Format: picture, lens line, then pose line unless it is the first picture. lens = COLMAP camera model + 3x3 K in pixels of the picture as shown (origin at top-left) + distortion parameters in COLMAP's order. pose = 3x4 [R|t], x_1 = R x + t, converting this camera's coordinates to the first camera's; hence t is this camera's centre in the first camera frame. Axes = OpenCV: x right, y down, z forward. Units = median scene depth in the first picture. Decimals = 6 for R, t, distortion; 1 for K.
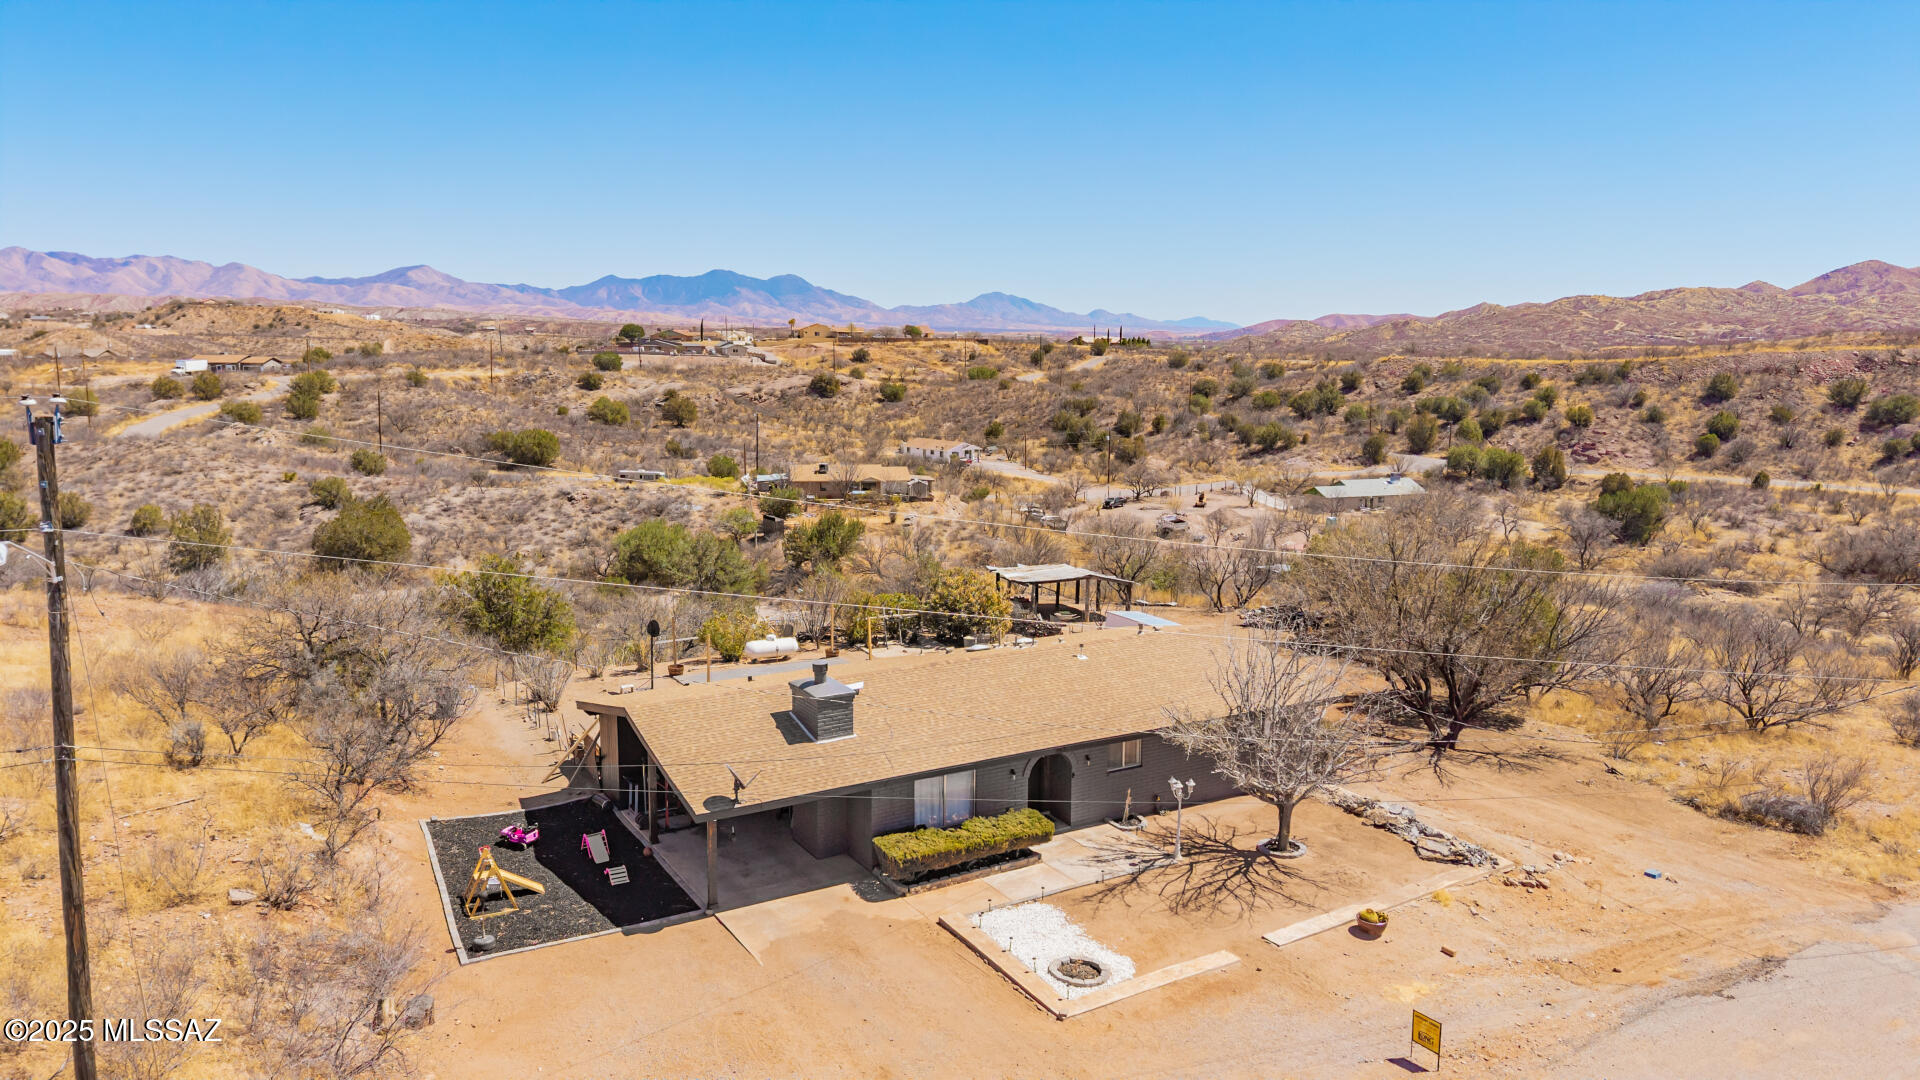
lens RADIAL K [[1274.6, 0, 962.5], [0, 1274.6, 551.1], [0, 0, 1]] dist [0.037554, -0.043958]
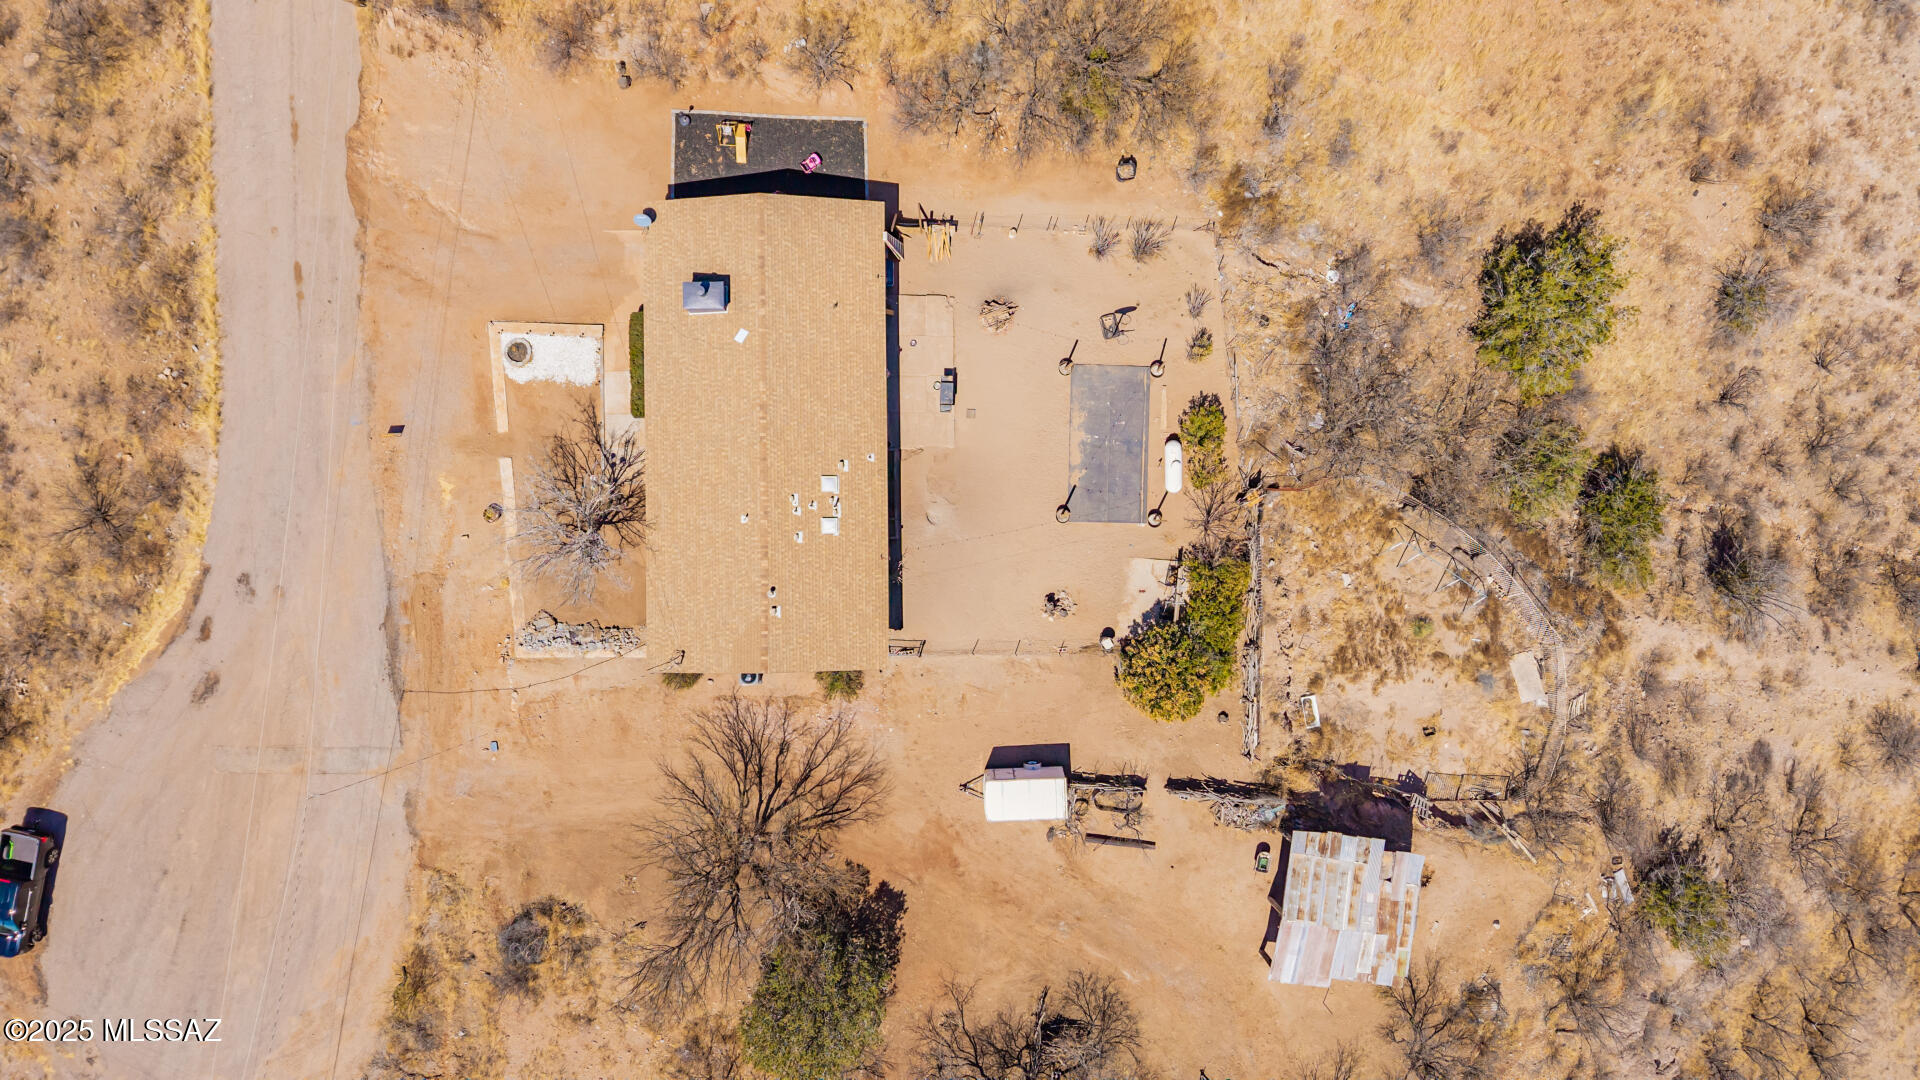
lens RADIAL K [[1274.6, 0, 957.1], [0, 1274.6, 540.5], [0, 0, 1]] dist [0.037554, -0.043958]
pose [[-0.507595, 0.861200, -0.026114, 0.004962], [-0.156035, -0.062075, 0.985799, -0.199947], [0.847349, 0.504462, 0.165886, 0.146877]]
